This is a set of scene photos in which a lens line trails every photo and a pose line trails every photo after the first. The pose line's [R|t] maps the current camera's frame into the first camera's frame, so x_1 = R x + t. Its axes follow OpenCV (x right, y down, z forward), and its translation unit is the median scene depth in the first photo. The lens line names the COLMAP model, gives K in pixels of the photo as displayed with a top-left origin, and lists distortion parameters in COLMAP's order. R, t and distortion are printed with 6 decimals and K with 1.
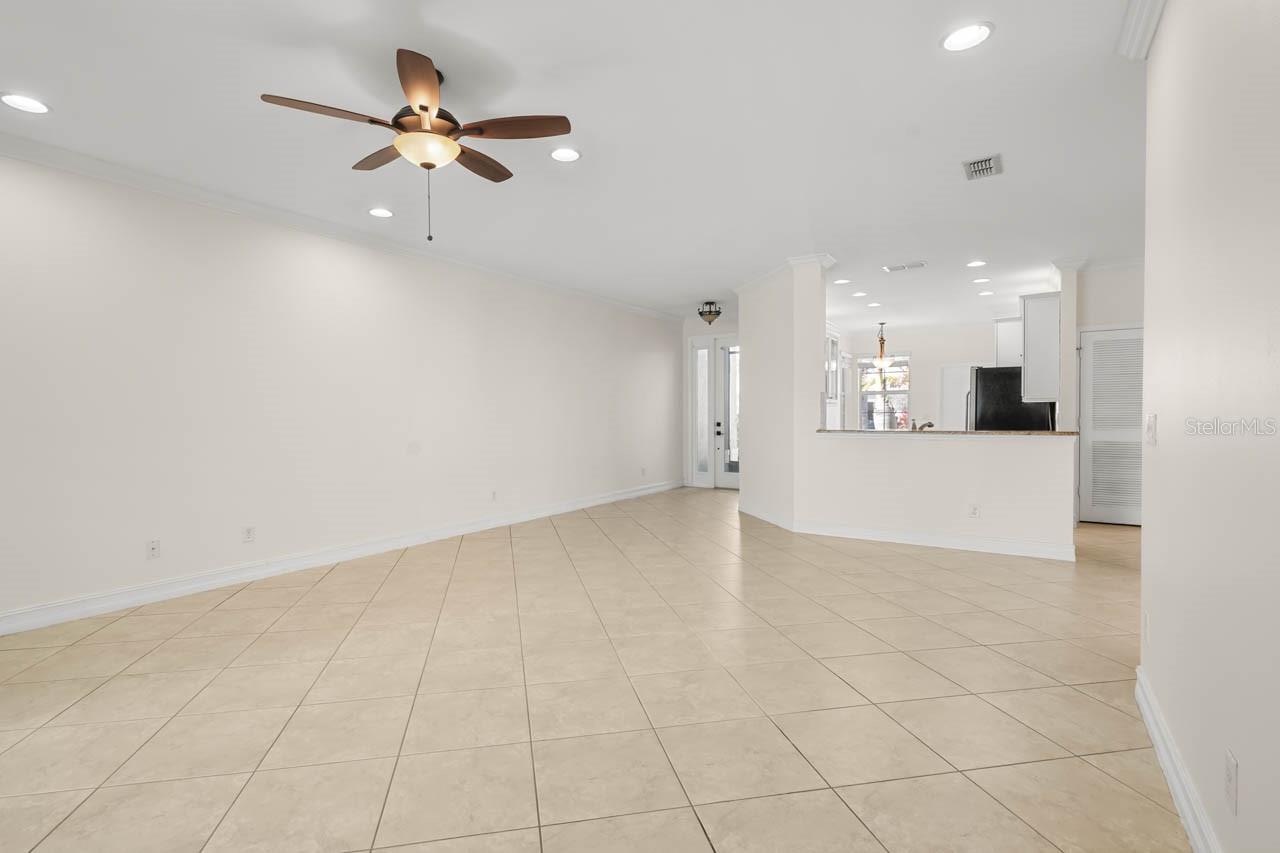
lens RADIAL K [[587.2, 0, 642.2], [0, 587.2, 413.8], [0, 0, 1]] dist [-0.001510, -0.000594]
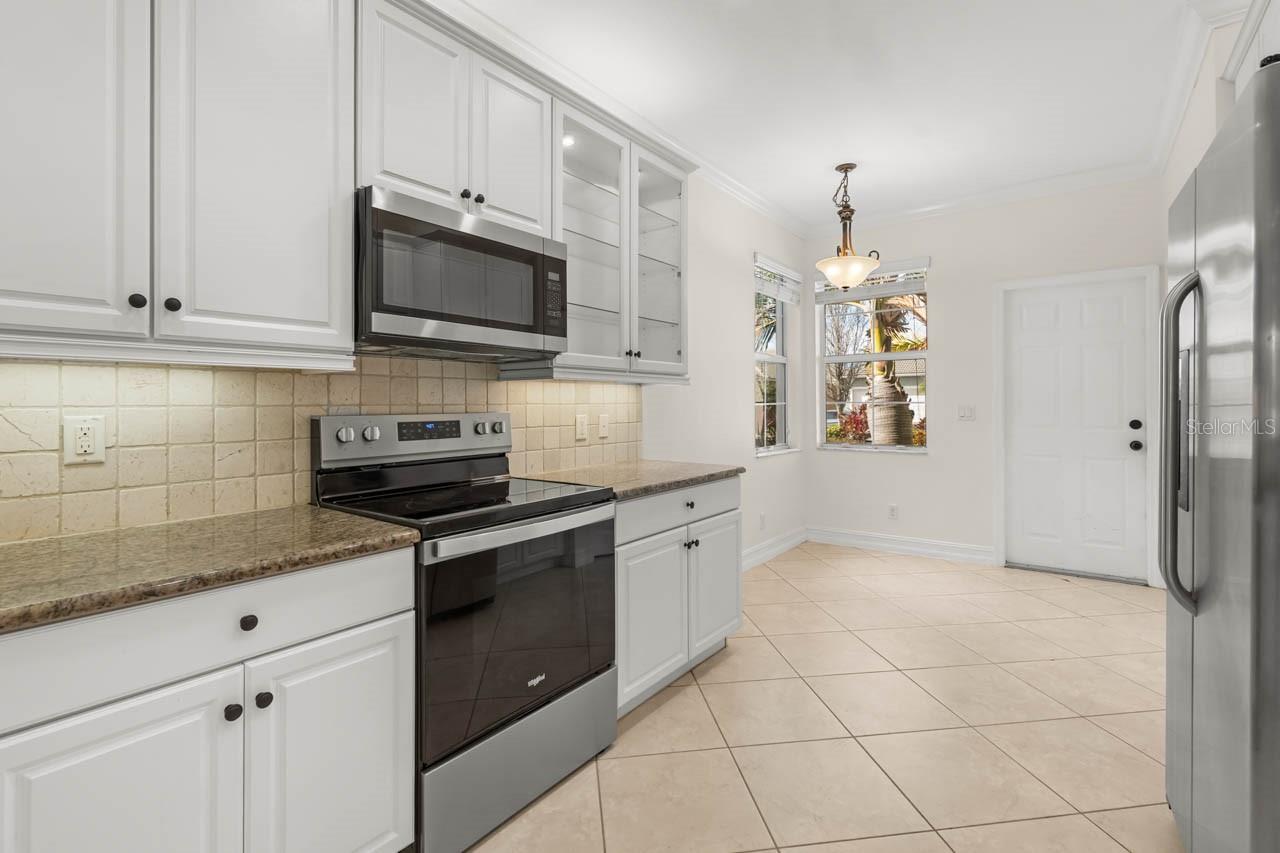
lens RADIAL K [[595.1, 0, 631.2], [0, 595.1, 402.6], [0, 0, 1]] dist [0.002170, -0.000195]
pose [[0.996725, -0.008737, -0.080389, 0.298407], [0.008328, 0.999951, -0.005420, 0.000697], [0.080432, 0.004732, 0.996749, 0.601046]]
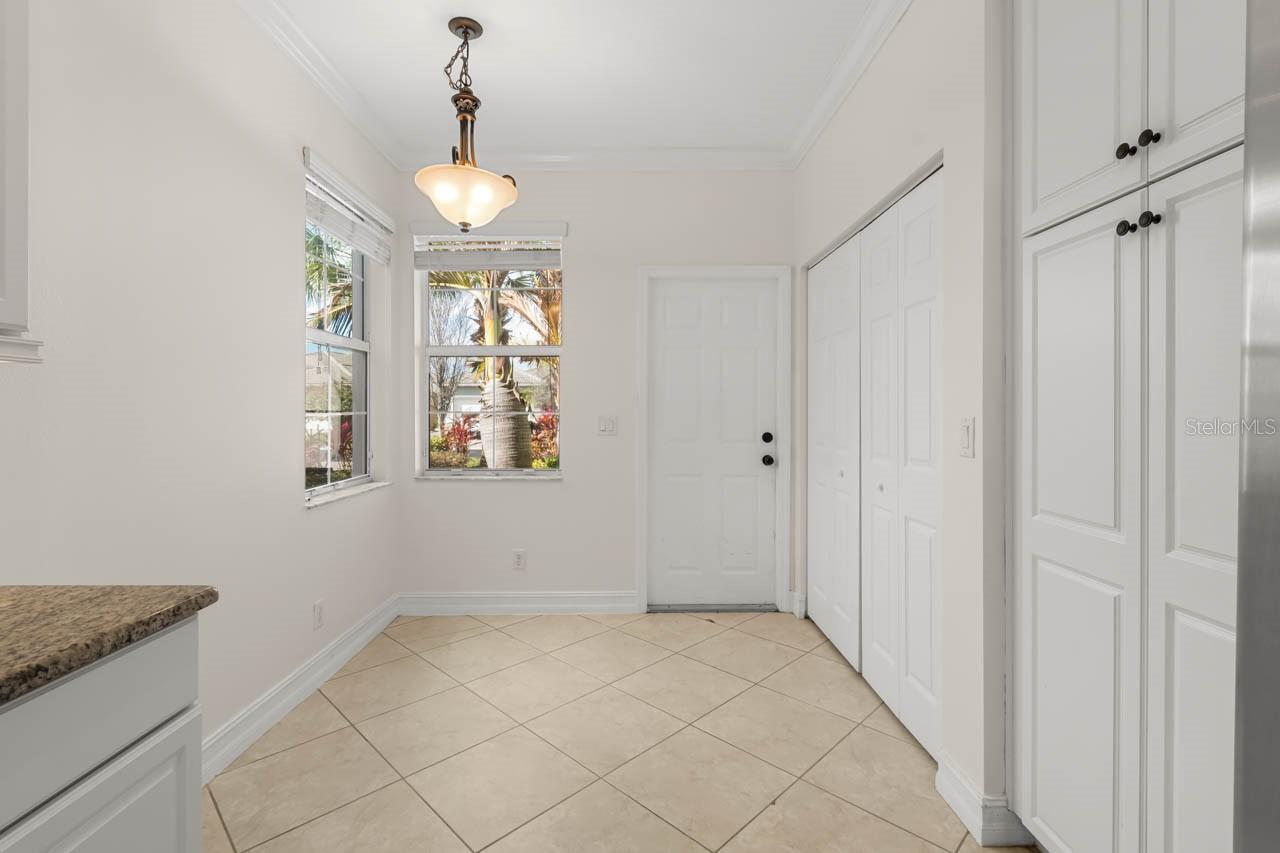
lens RADIAL K [[587.2, 0, 642.2], [0, 587.2, 413.8], [0, 0, 1]] dist [-0.001510, -0.000594]
pose [[0.831414, -0.005353, 0.555627, 0.335846], [0.004050, 0.999985, 0.003574, -0.000480], [-0.555638, -0.000721, 0.831424, 0.765486]]
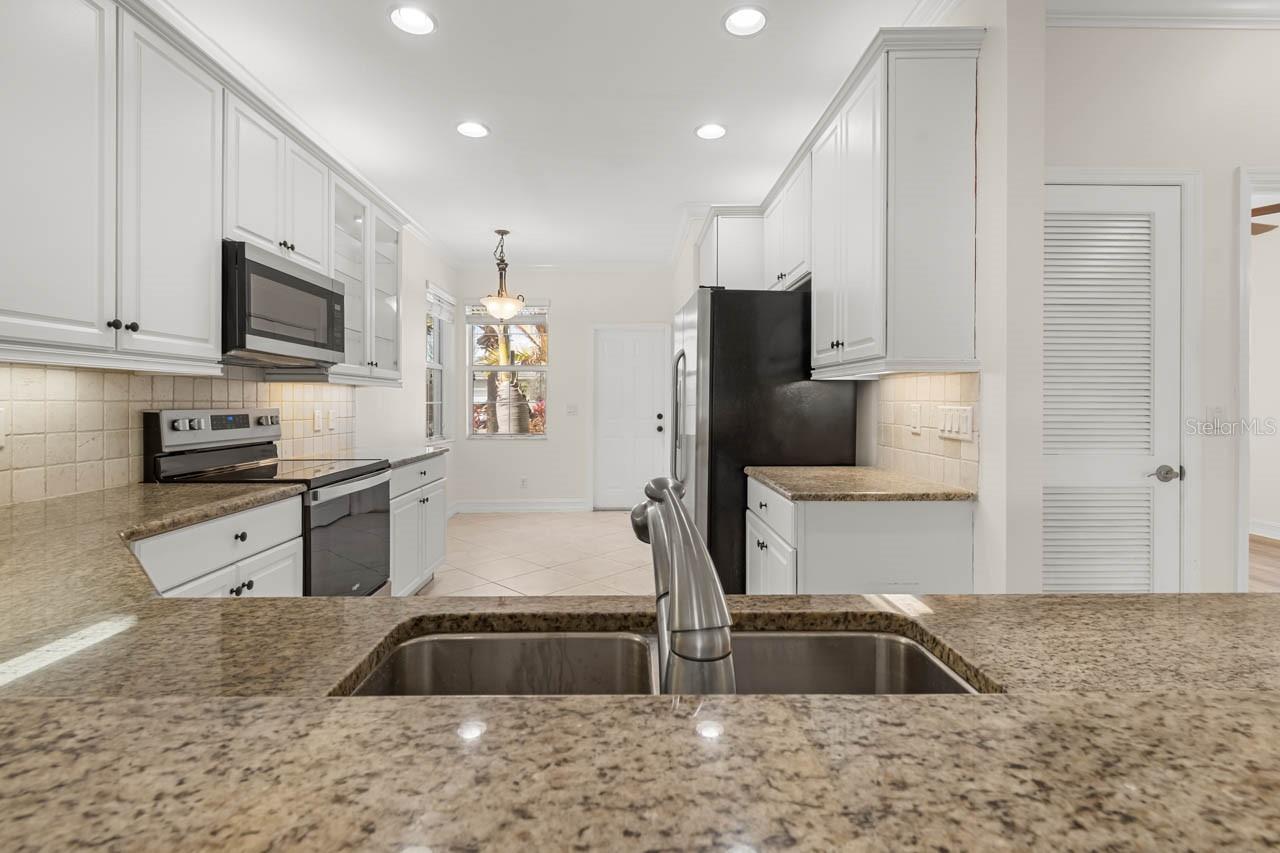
lens RADIAL K [[587.2, 0, 642.2], [0, 587.2, 413.8], [0, 0, 1]] dist [-0.001510, -0.000594]
pose [[0.826987, -0.011598, 0.562101, 0.213333], [0.002066, 0.999843, 0.017590, 0.001094], [-0.562217, -0.013385, 0.826882, 0.488421]]
